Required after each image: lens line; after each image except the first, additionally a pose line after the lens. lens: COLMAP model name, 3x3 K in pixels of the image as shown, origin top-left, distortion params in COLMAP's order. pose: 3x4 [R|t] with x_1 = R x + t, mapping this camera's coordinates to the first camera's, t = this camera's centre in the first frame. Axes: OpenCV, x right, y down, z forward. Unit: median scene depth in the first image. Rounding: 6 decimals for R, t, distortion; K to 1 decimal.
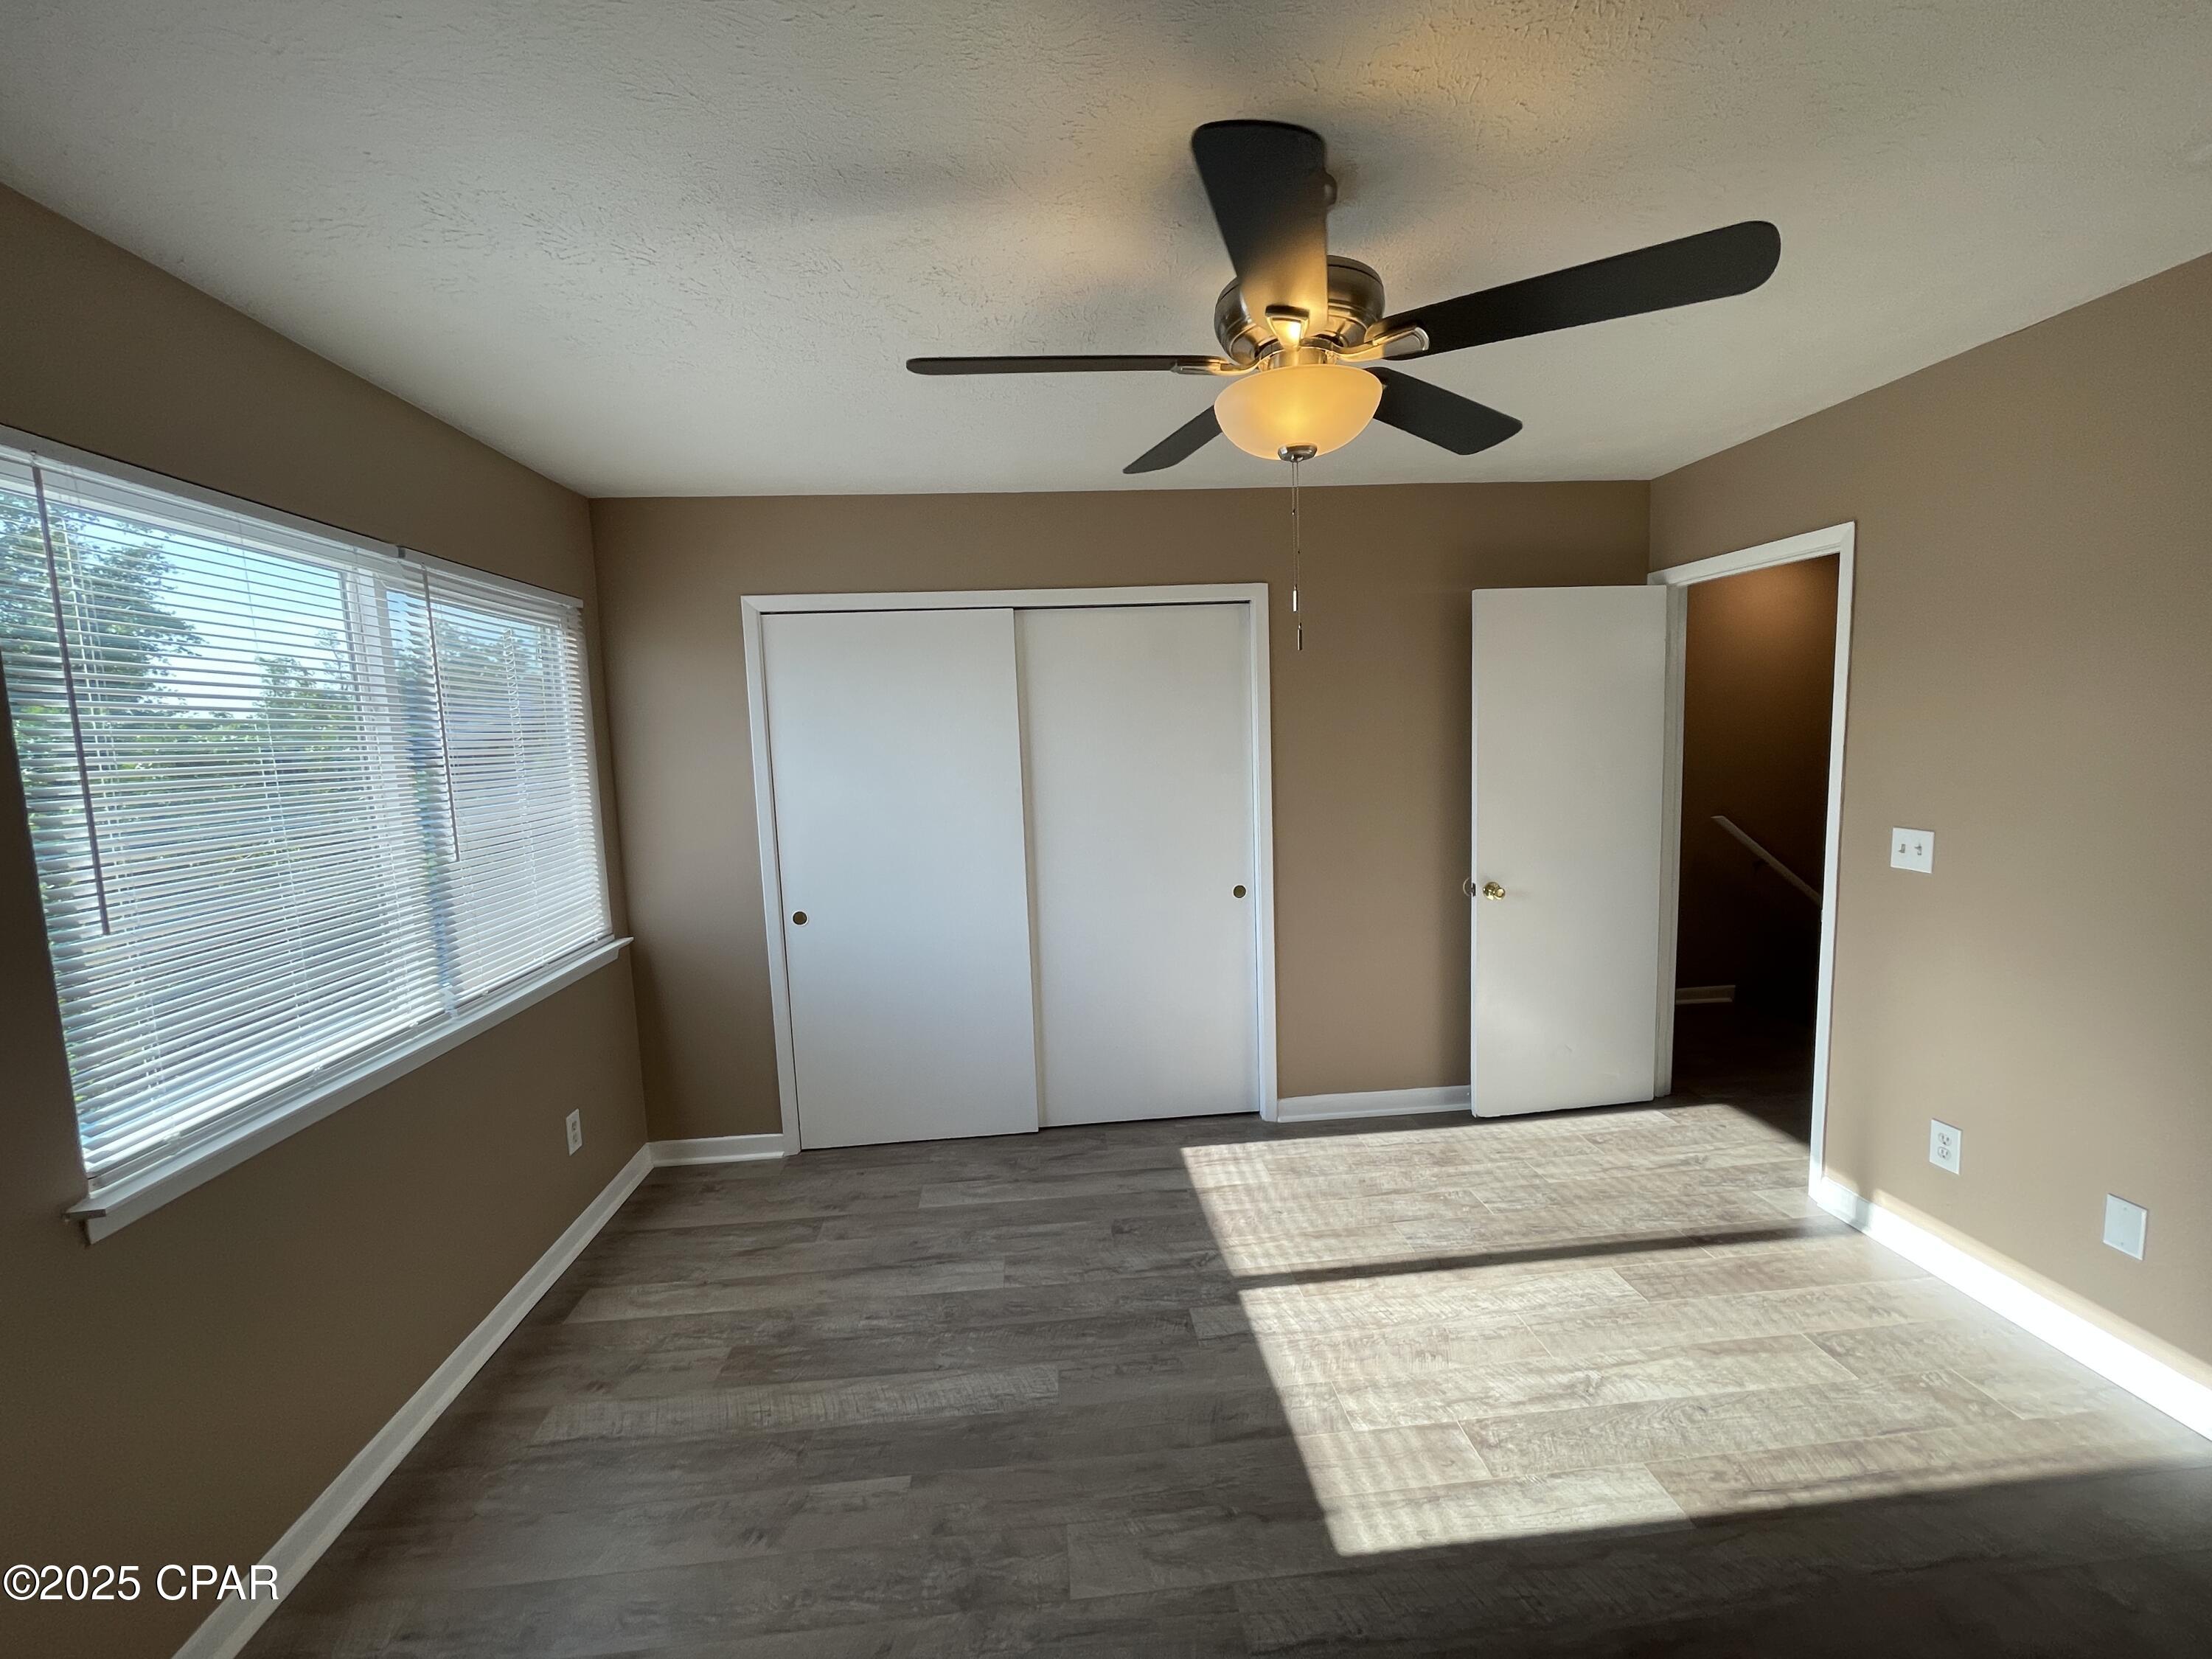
lens RADIAL K [[893.7, 0, 1100.2], [0, 893.7, 829.0], [0, 0, 1]] dist [-0.003782, -0.000500]
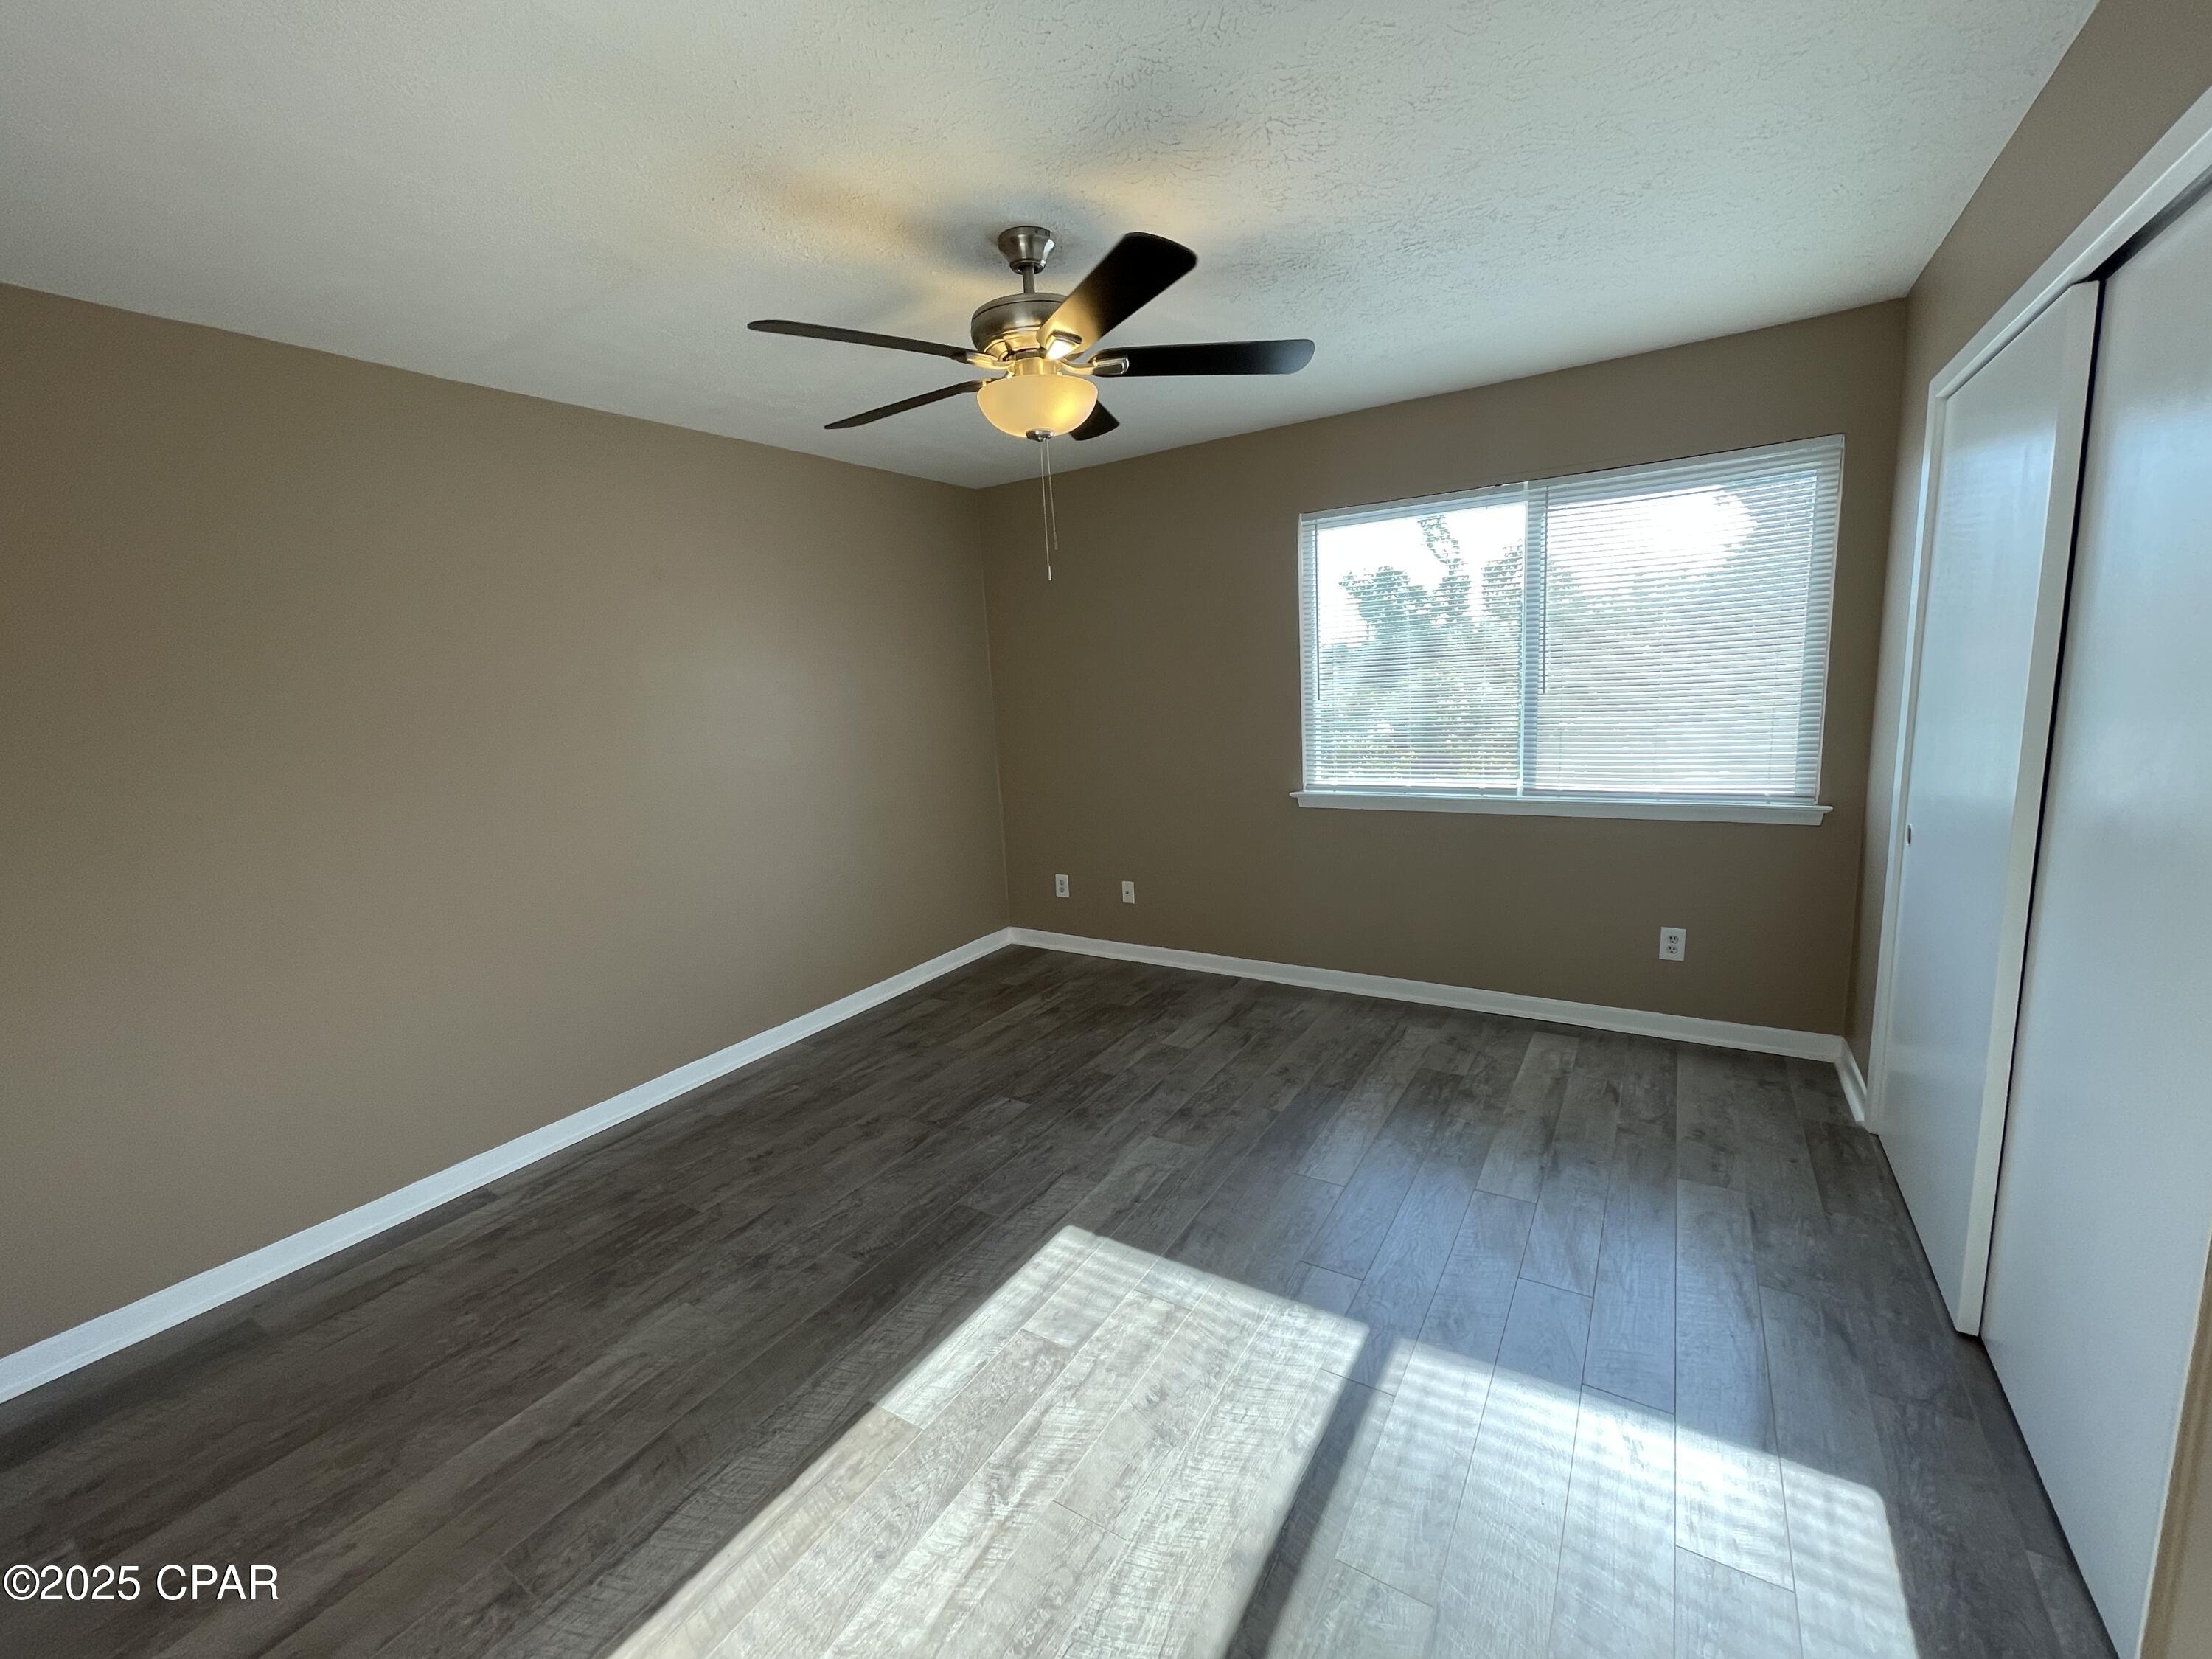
lens RADIAL K [[893.7, 0, 1108.3], [0, 893.7, 829.7], [0, 0, 1]] dist [-0.003782, -0.000500]
pose [[-0.594605, 0.210585, -0.775950, 0.999158], [-0.003378, 0.964428, 0.264325, -0.150600], [0.804011, 0.159791, -0.572742, 1.462712]]
